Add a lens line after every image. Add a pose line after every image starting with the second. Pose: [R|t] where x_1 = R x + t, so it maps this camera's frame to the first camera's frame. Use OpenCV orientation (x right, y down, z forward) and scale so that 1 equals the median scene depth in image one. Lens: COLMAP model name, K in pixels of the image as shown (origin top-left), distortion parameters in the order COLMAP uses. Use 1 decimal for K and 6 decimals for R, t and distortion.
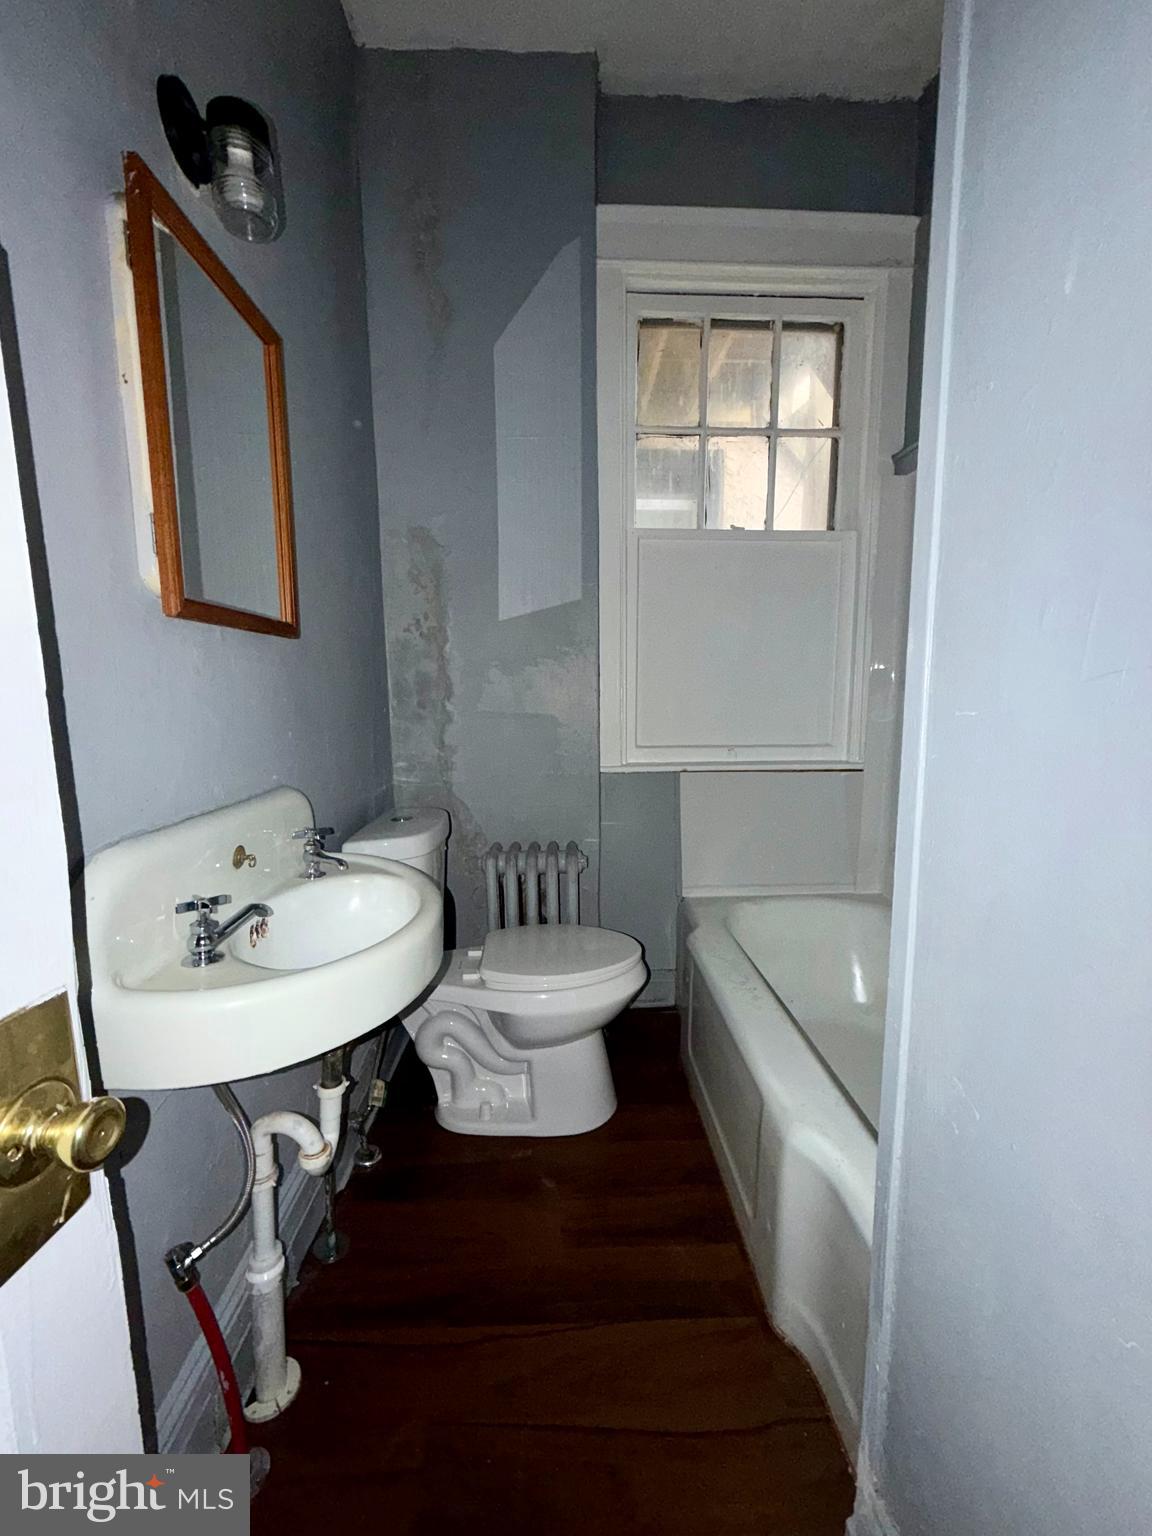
lens RADIAL K [[612.9, 0, 575.6], [0, 612.9, 765.5], [0, 0, 1]] dist [0.000550, 0.000296]
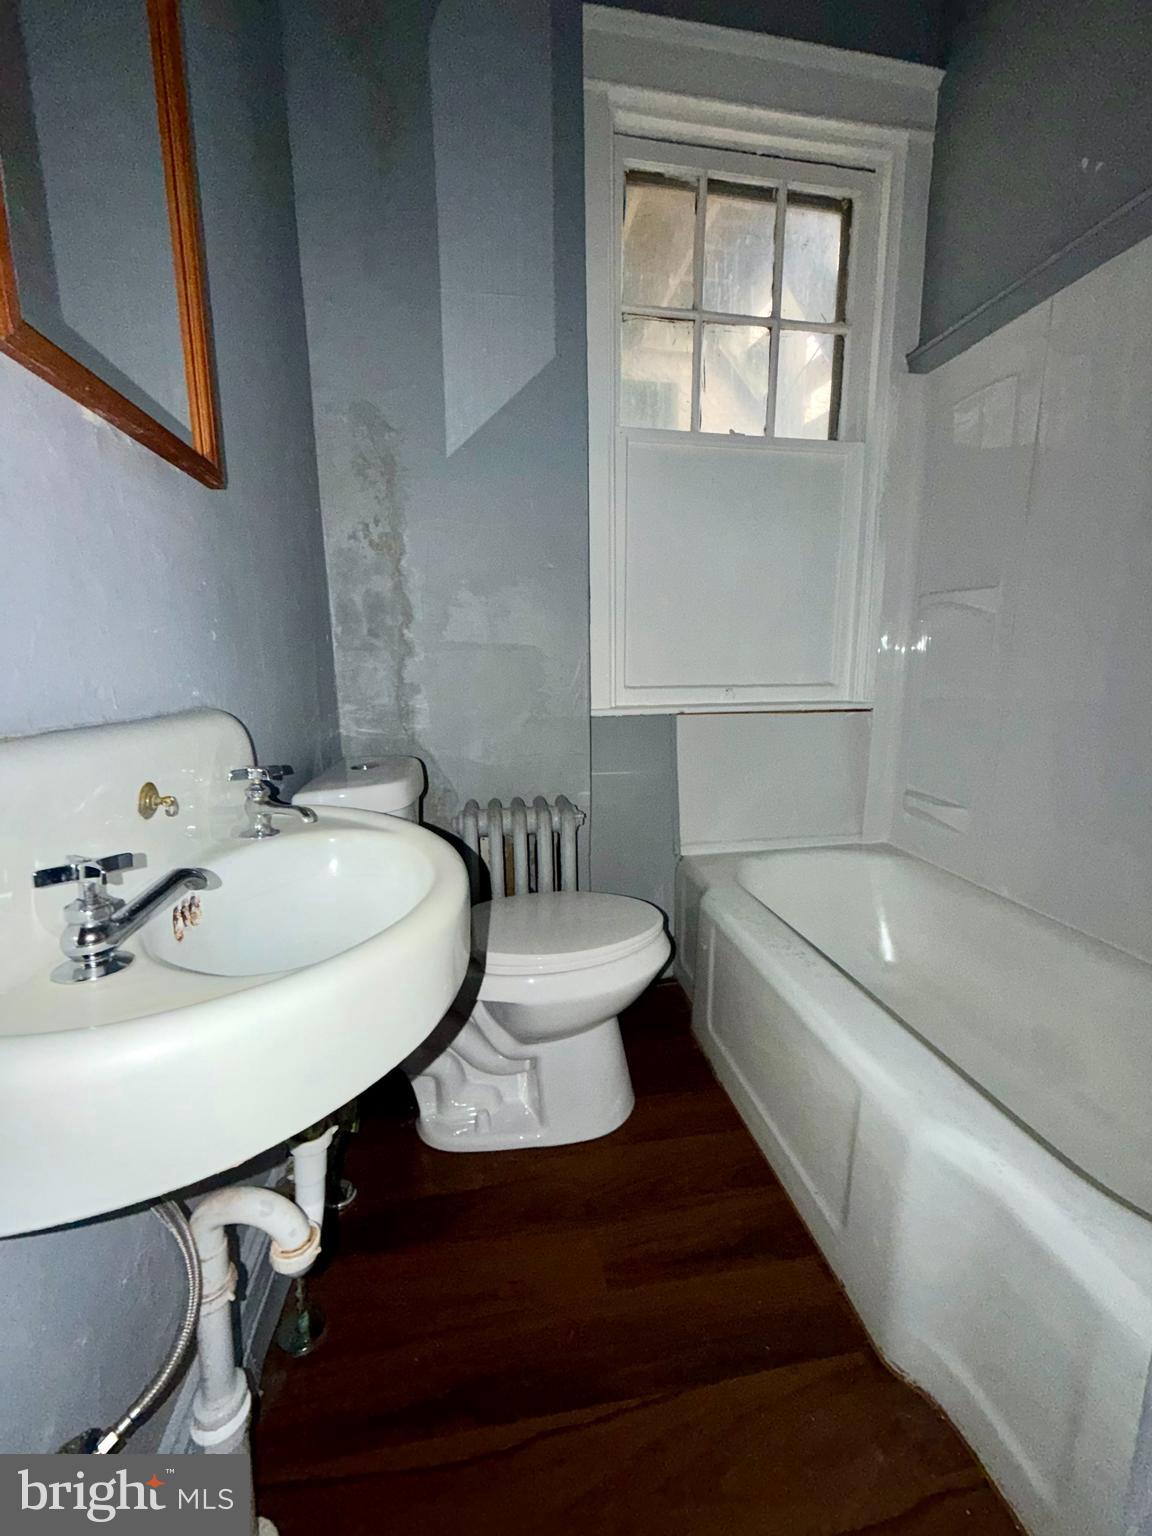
lens RADIAL K [[612.9, 0, 575.6], [0, 612.9, 765.5], [0, 0, 1]] dist [0.000550, 0.000296]
pose [[0.991486, -0.024967, 0.127798, -0.112799], [0.019588, 0.998876, 0.043173, 0.055026], [-0.128732, -0.040302, 0.990860, 0.187399]]
